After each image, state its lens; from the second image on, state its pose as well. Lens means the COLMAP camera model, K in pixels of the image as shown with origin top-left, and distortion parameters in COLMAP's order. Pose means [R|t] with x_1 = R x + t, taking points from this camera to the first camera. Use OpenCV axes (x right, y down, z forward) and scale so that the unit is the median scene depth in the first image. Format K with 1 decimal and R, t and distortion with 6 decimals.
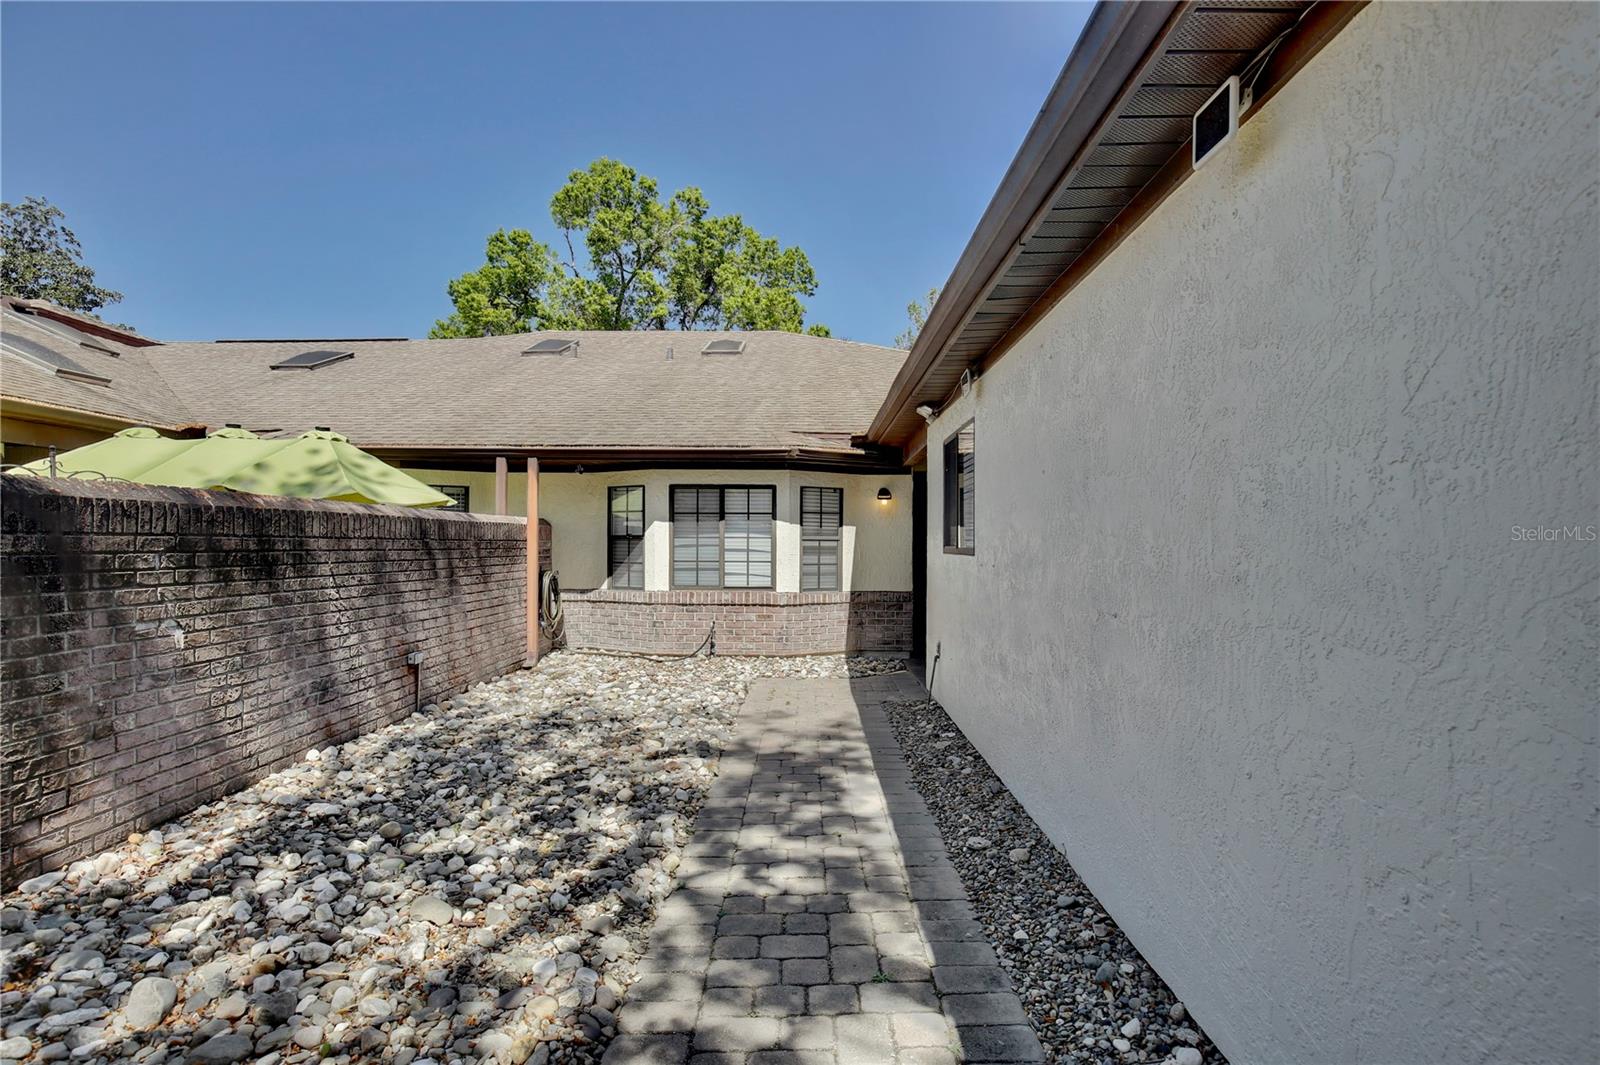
lens RADIAL K [[765.8, 0, 793.5], [0, 765.8, 535.8], [0, 0, 1]] dist [0.001869, 0.000088]
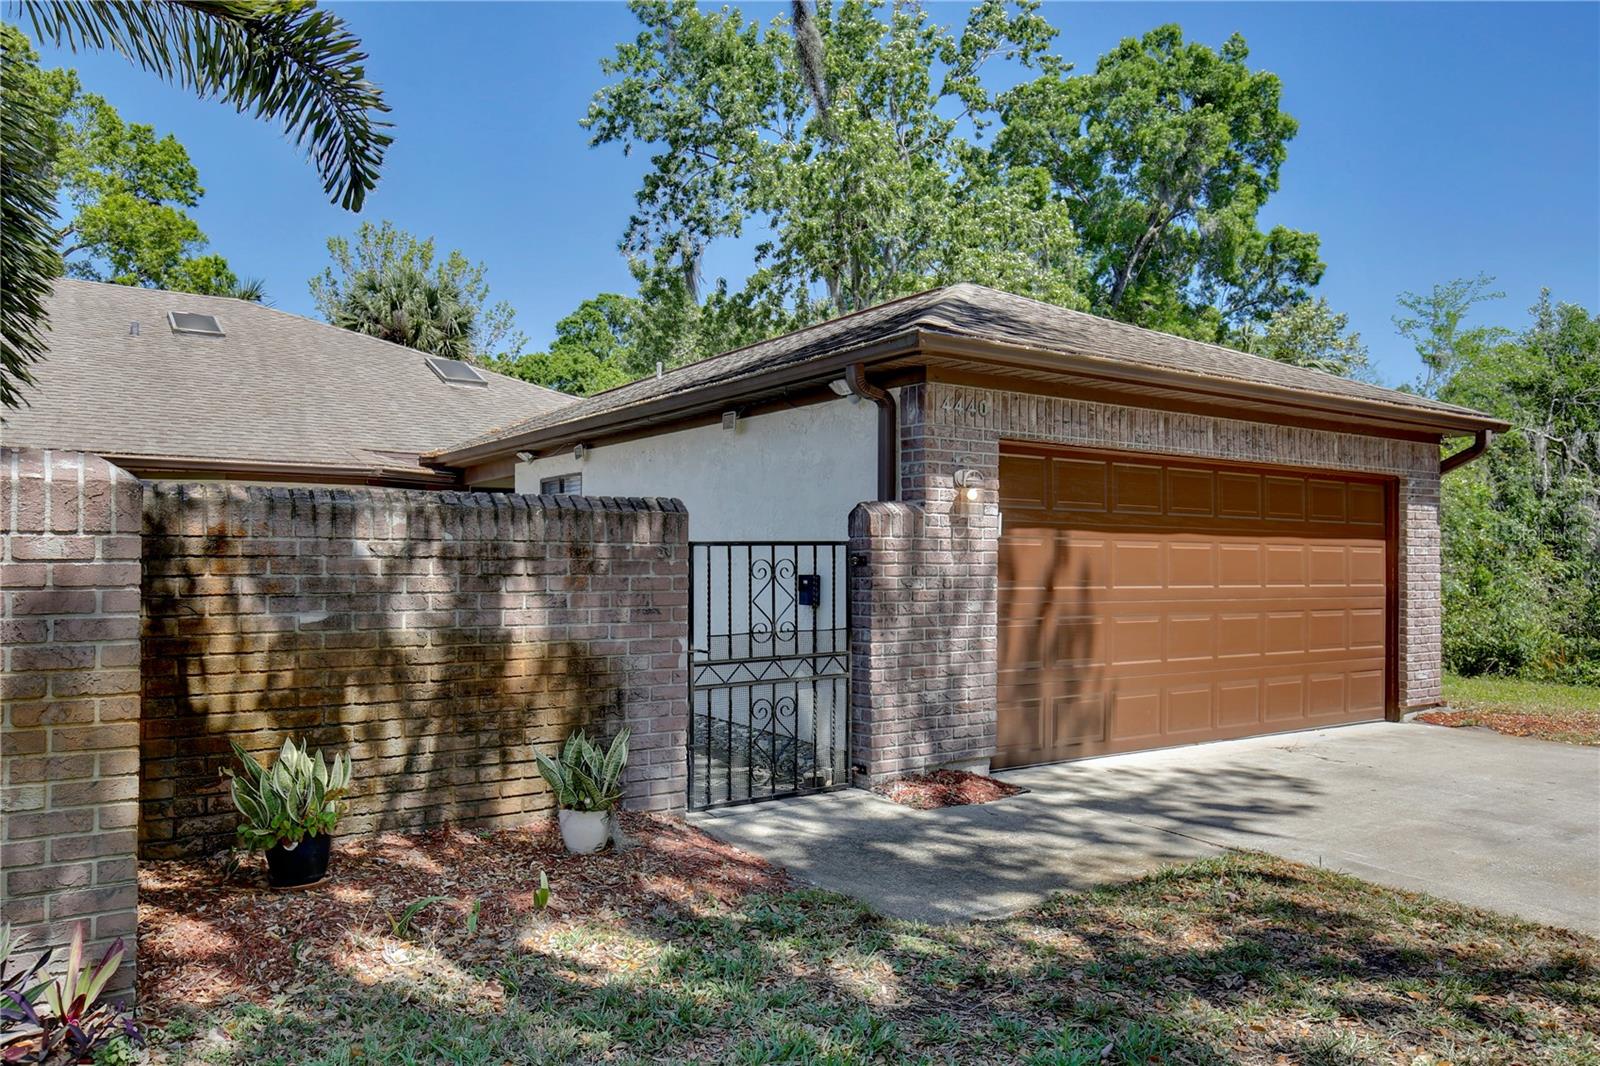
lens RADIAL K [[1091.6, 0, 808.1], [0, 1091.6, 543.6], [0, 0, 1]] dist [0.019056, 0.002689]
pose [[0.815974, 0.013618, 0.577928, -0.374732], [-0.010954, 0.999907, -0.008095, 0.002792], [-0.577984, 0.000275, 0.816048, -0.612849]]
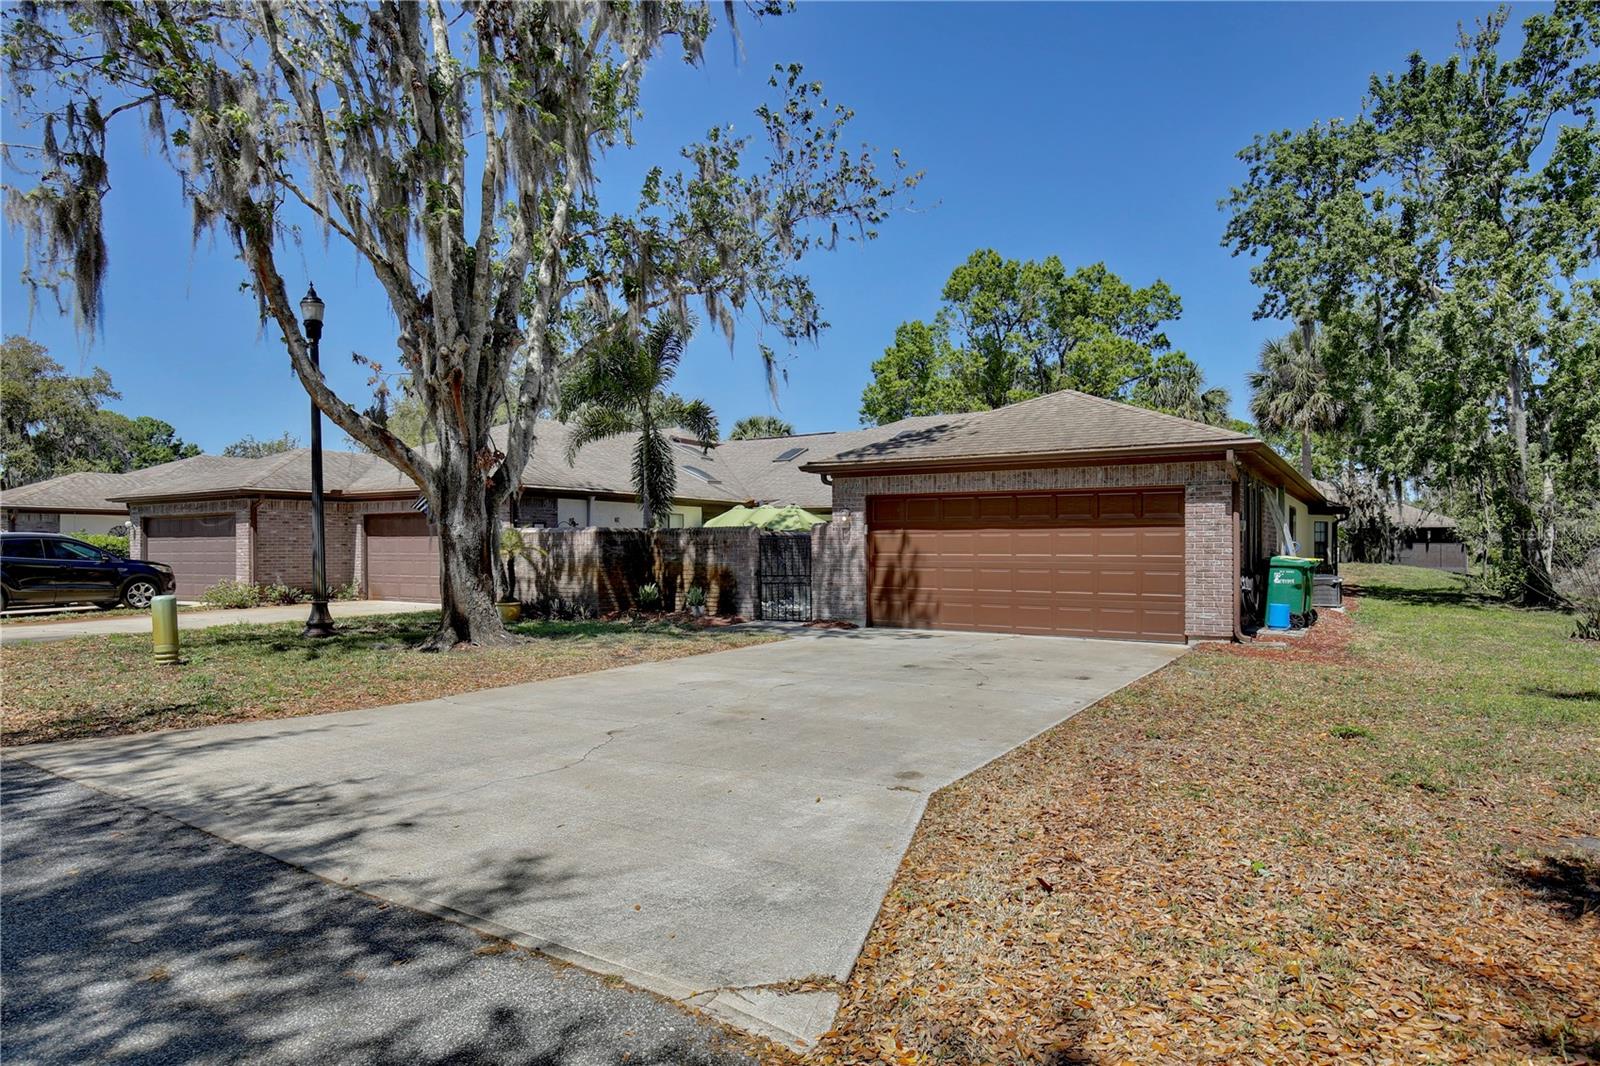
lens RADIAL K [[934.6, 0, 796.4], [0, 934.6, 541.9], [0, 0, 1]] dist [-0.017761, -0.001478]
pose [[0.850471, -0.005194, -0.525996, 0.985221], [0.005295, 0.999985, -0.001313, 0.006100], [0.525995, -0.001668, 0.850486, -1.585385]]
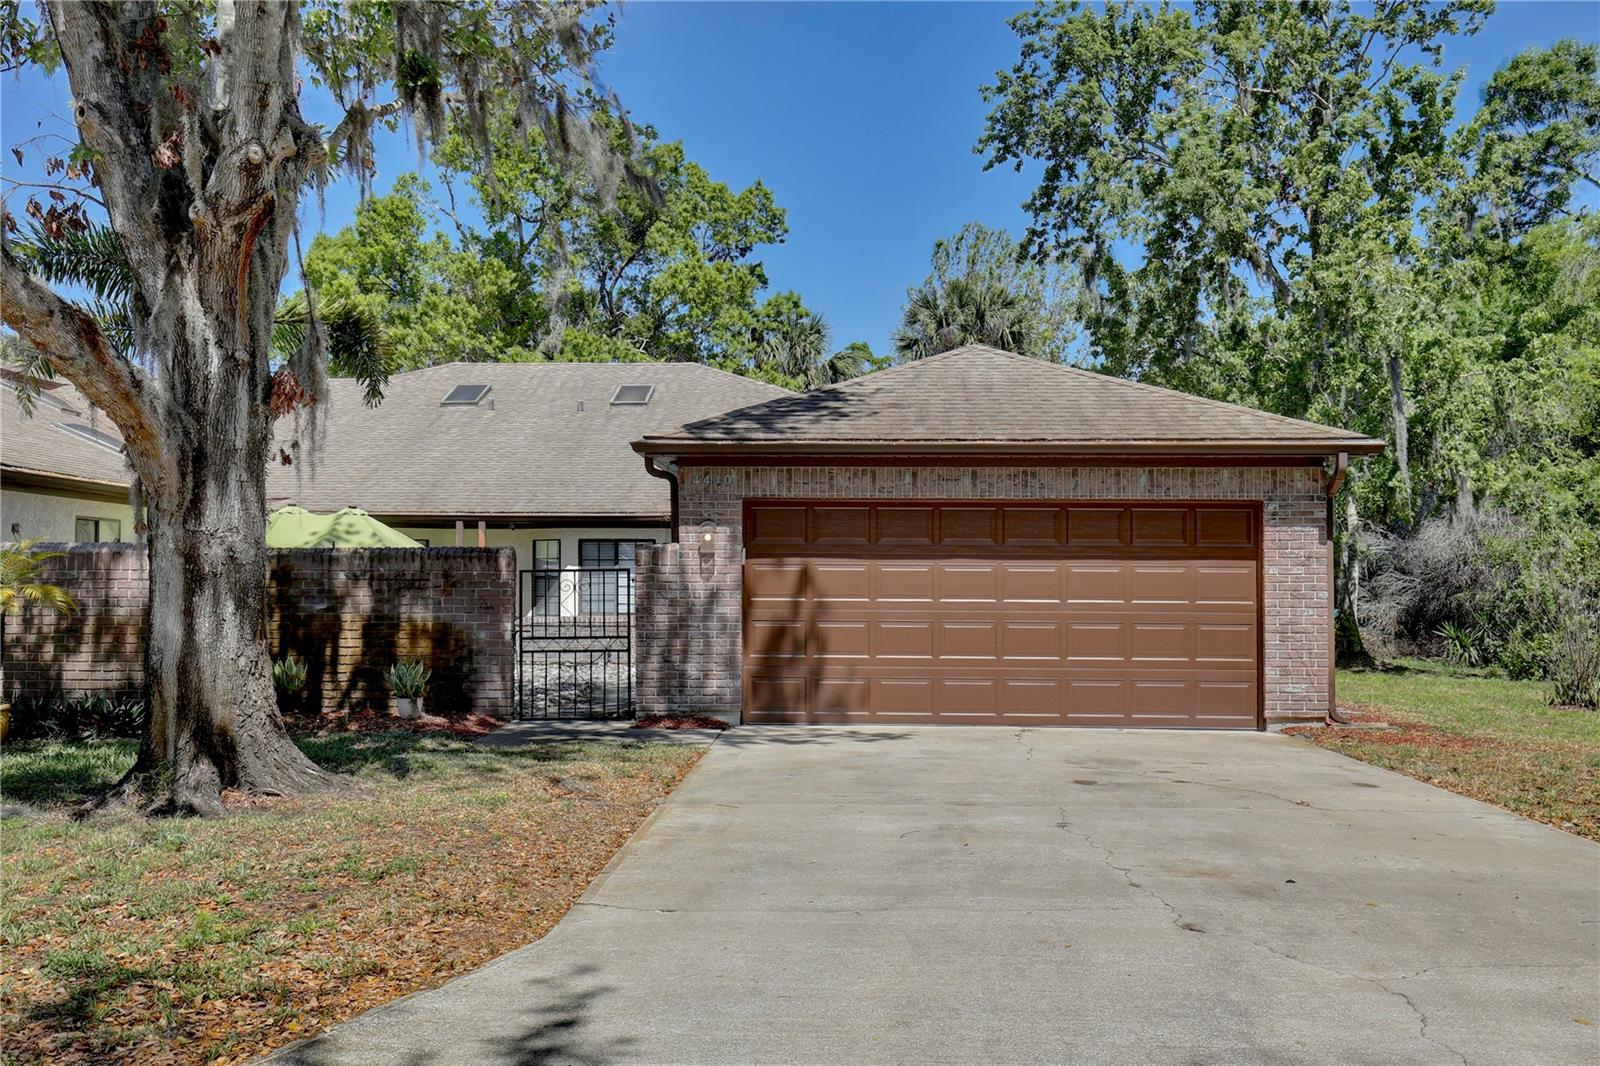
lens RADIAL K [[1548.8, 0, 799.2], [0, 1548.8, 535.2], [0, 0, 1]] dist [0.017756, 0.000000]
pose [[0.999738, 0.001914, -0.022794, 0.287957], [-0.002596, 0.999549, -0.029931, 0.008281], [0.022726, 0.029983, 0.999292, -1.713675]]
